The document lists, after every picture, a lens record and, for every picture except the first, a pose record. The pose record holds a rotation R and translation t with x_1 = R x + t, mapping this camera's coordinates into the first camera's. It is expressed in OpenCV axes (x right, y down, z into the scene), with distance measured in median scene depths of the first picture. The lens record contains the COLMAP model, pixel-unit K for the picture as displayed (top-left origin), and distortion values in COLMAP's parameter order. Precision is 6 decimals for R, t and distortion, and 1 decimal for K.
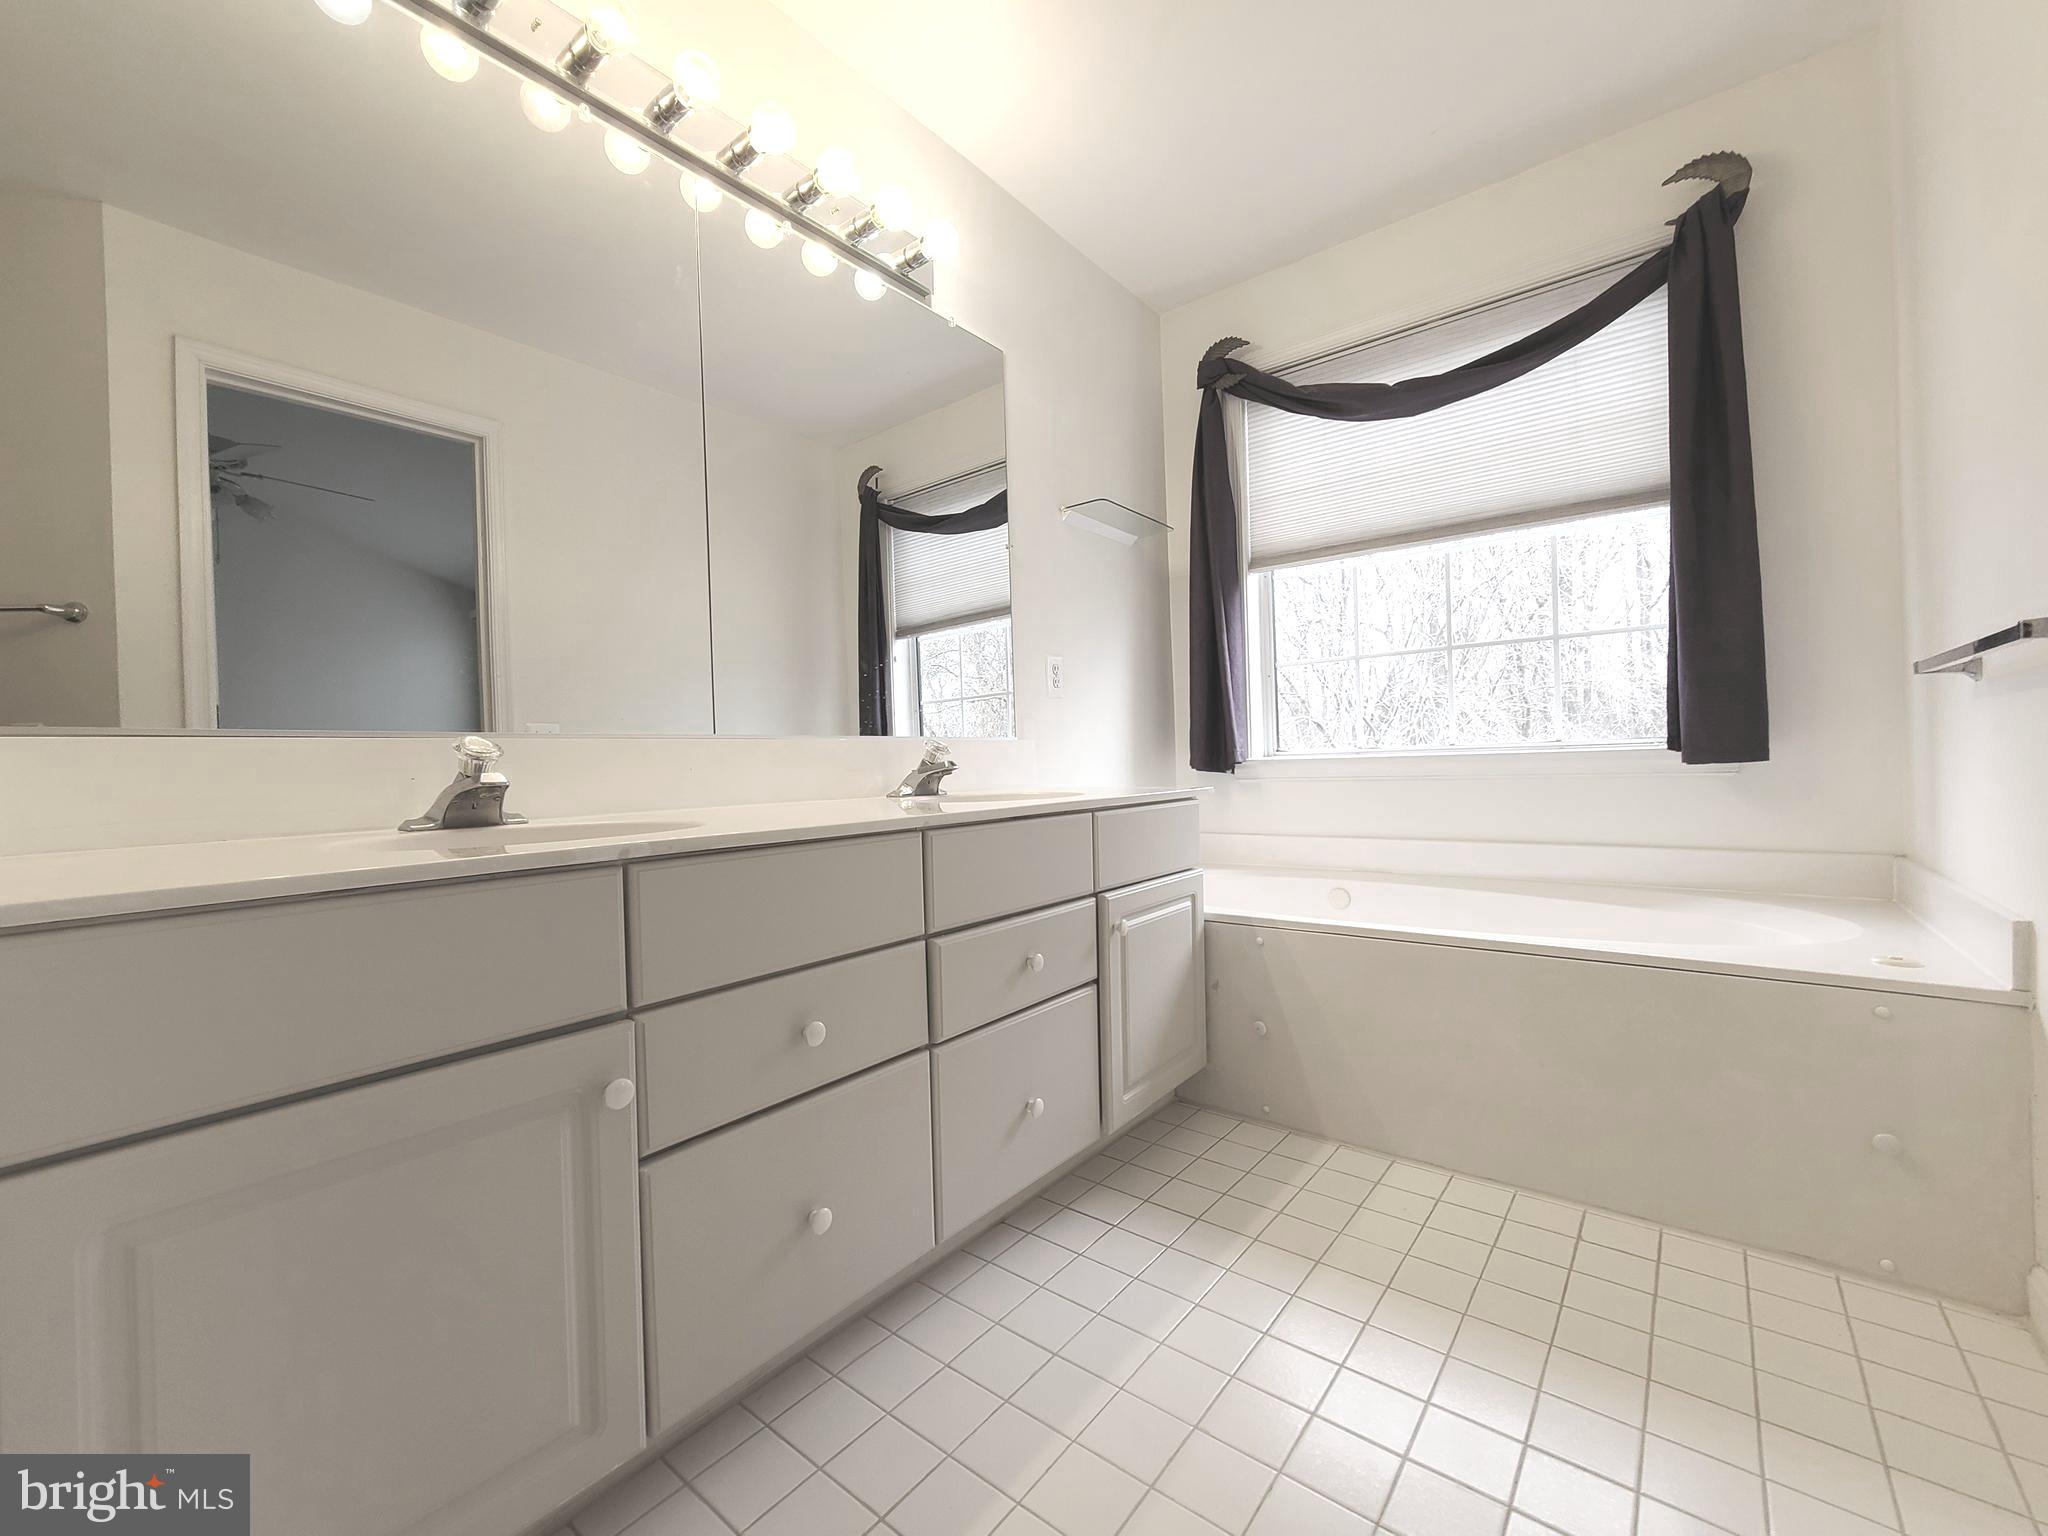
lens RADIAL K [[837.9, 0, 1018.7], [0, 837.9, 765.4], [0, 0, 1]] dist [-0.001969, 0.000643]
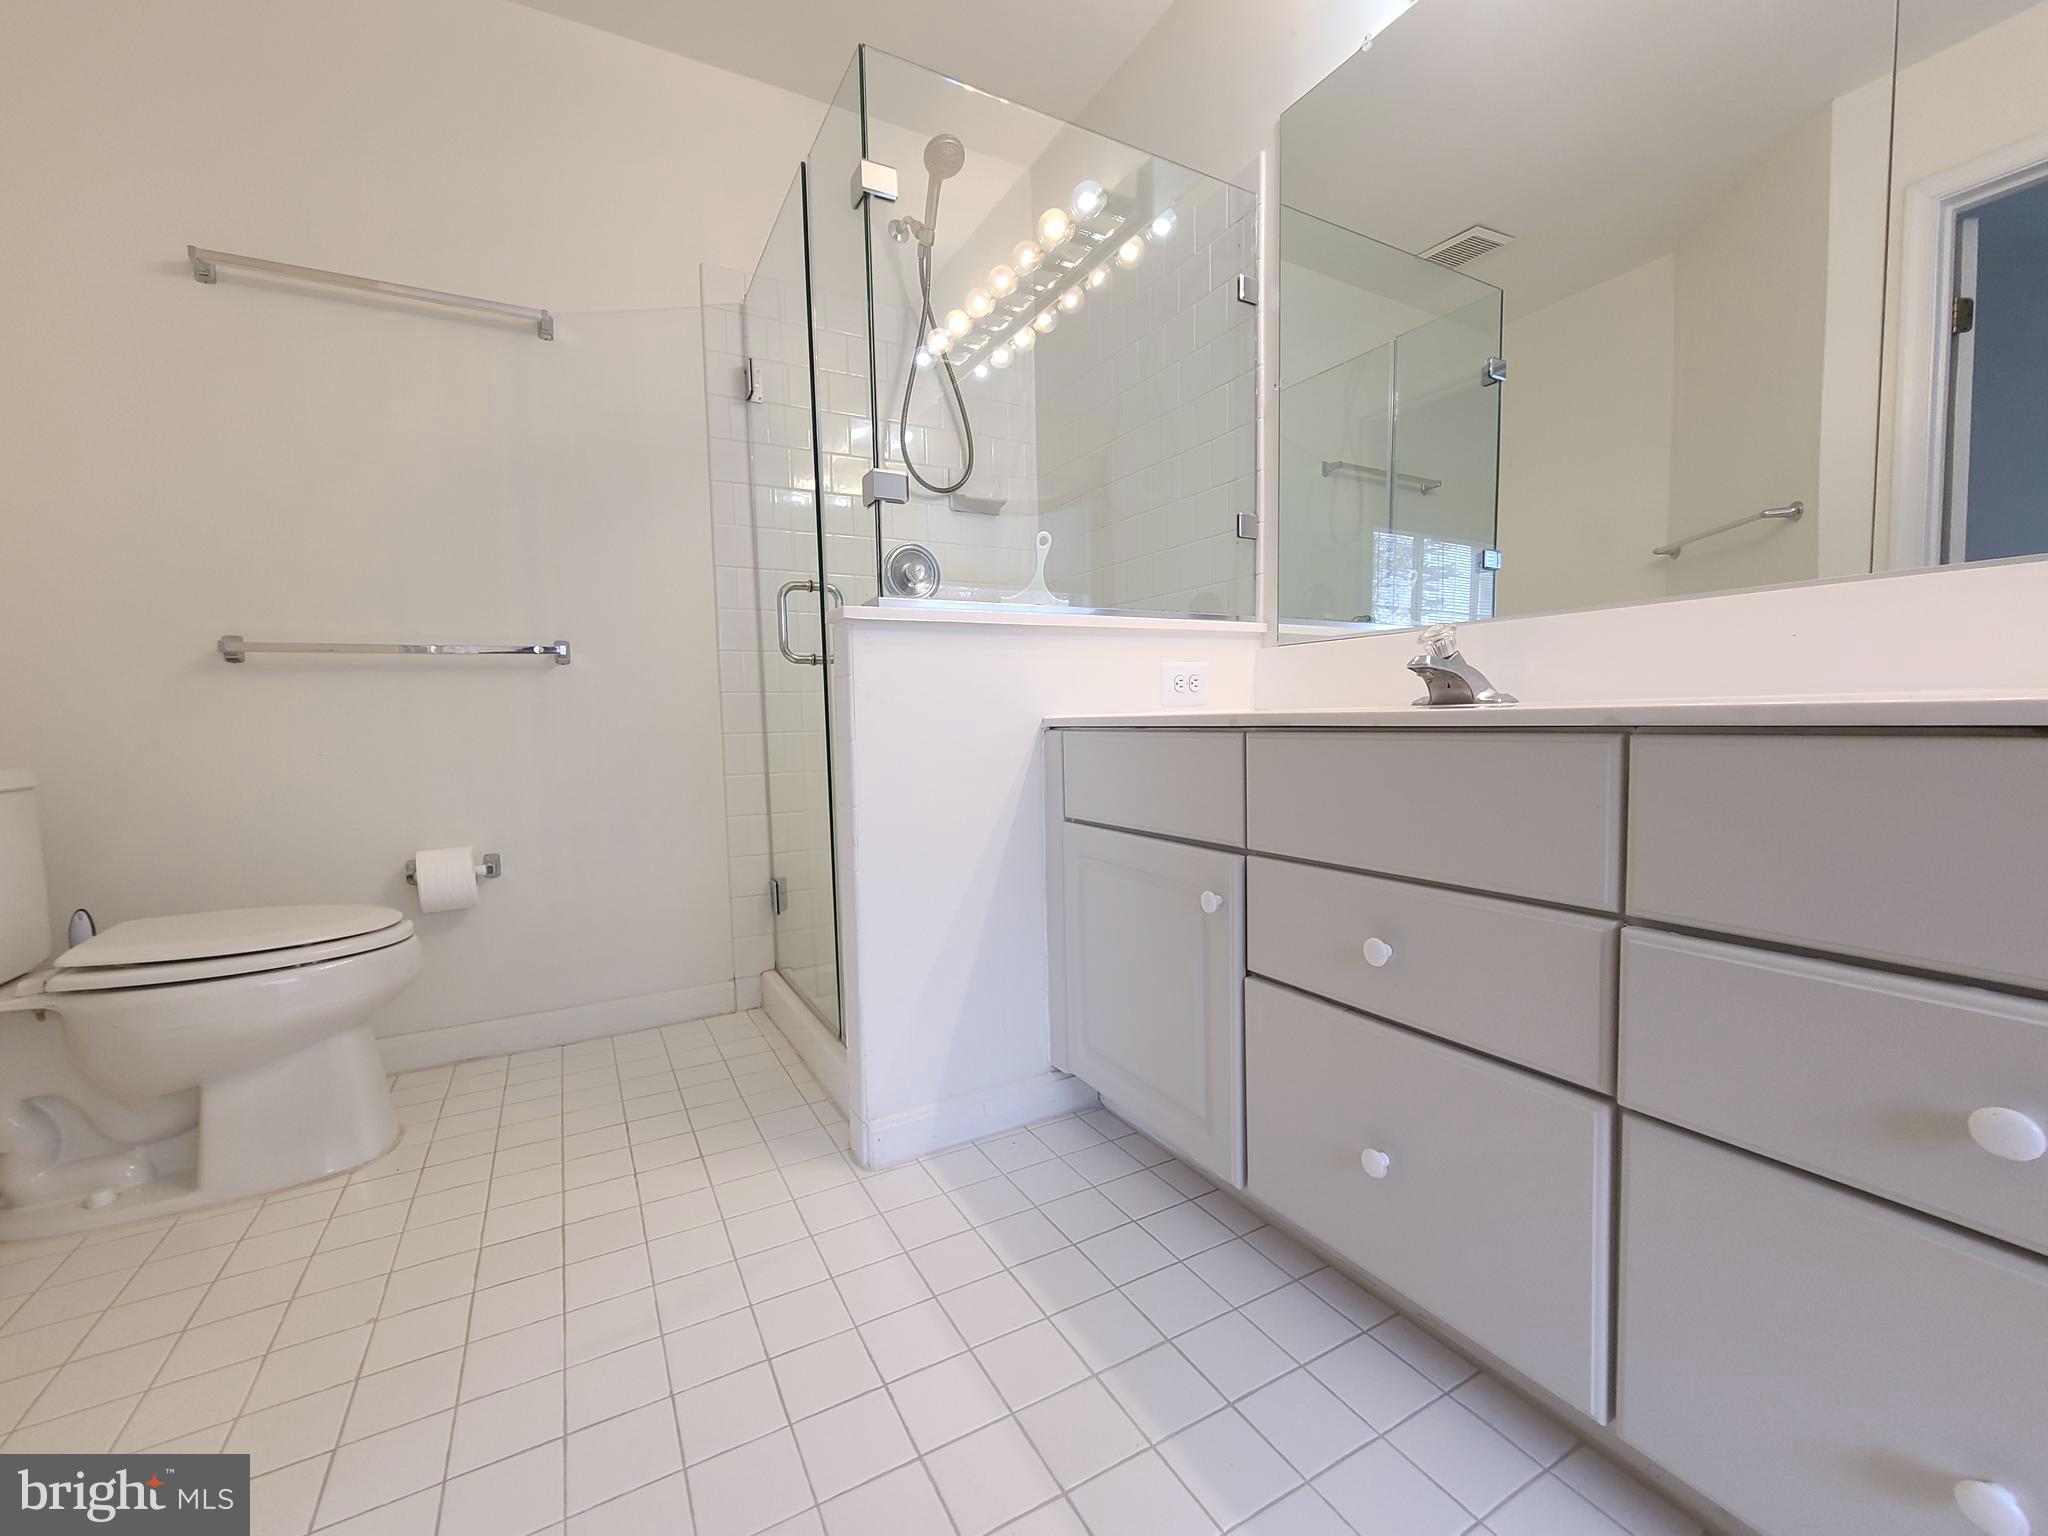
lens RADIAL K [[837.9, 0, 1018.3], [0, 837.9, 771.7], [0, 0, 1]] dist [-0.001969, 0.000643]
pose [[-0.372126, 0.100426, -0.922733, 0.670657], [0.025370, 0.994859, 0.098045, 0.041890], [0.927835, 0.013075, -0.372760, 0.974299]]
